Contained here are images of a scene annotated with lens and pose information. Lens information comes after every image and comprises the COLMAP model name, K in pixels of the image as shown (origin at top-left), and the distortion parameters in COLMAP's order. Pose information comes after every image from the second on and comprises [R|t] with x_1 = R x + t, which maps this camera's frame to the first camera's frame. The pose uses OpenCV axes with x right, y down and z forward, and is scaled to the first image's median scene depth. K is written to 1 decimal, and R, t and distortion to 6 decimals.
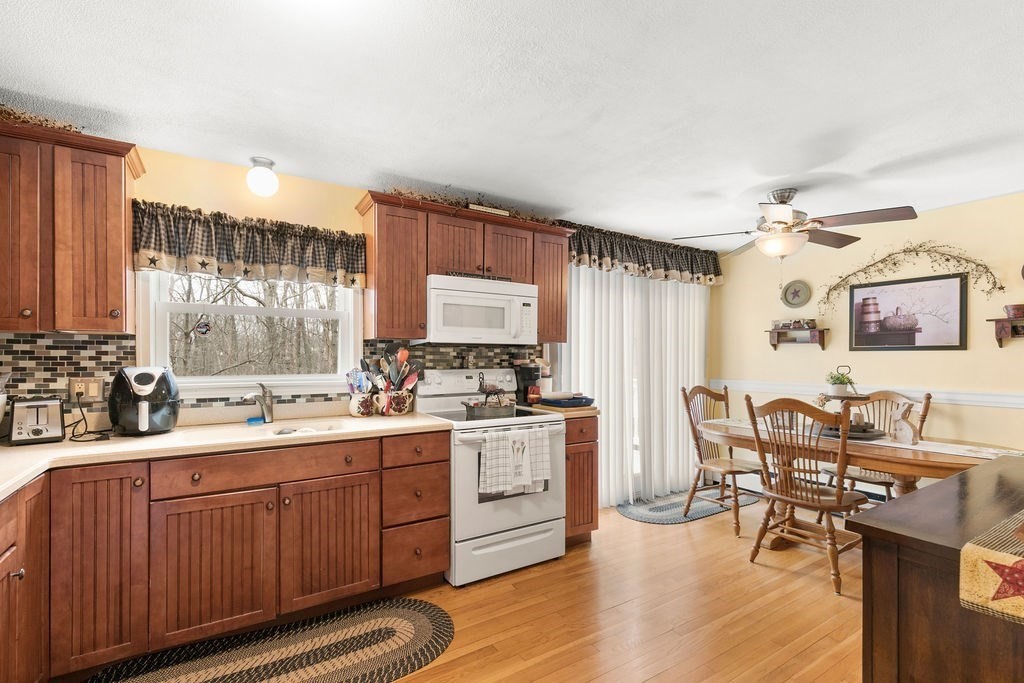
lens RADIAL K [[459.3, 0, 511.0], [0, 459.3, 356.5], [0, 0, 1]] dist [0.002143, 0.000194]
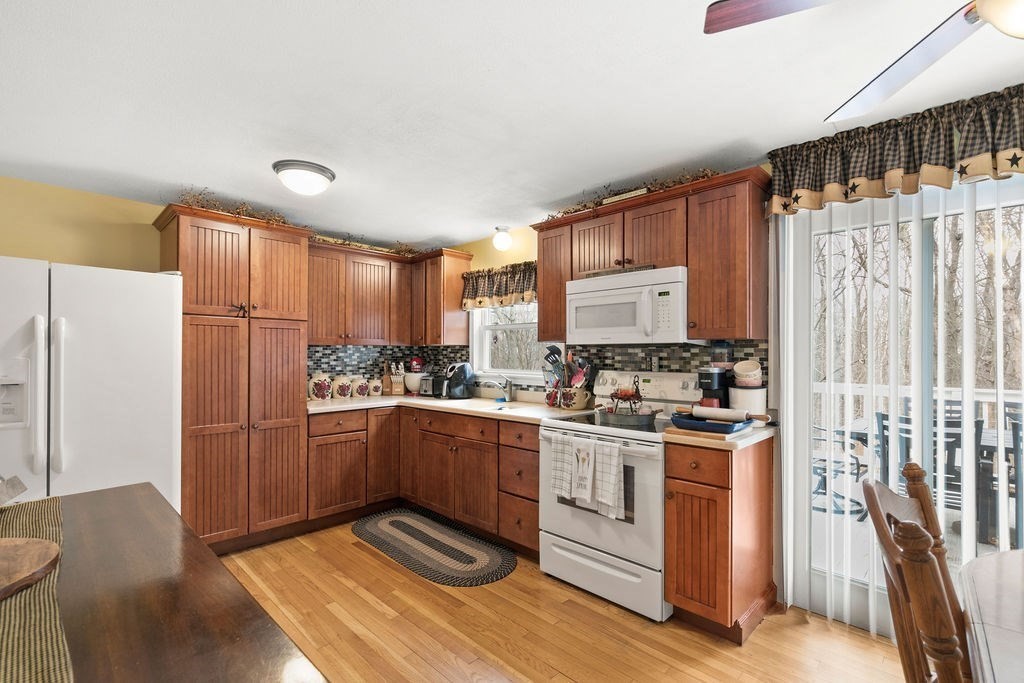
lens RADIAL K [[446.9, 0, 512.1], [0, 446.9, 352.1], [0, 0, 1]] dist [-0.000055, 0.000047]
pose [[0.248668, -0.006735, -0.968565, 0.834216], [-0.000088, 0.999976, -0.006975, -0.006197], [0.968589, 0.001819, 0.248662, 0.630997]]
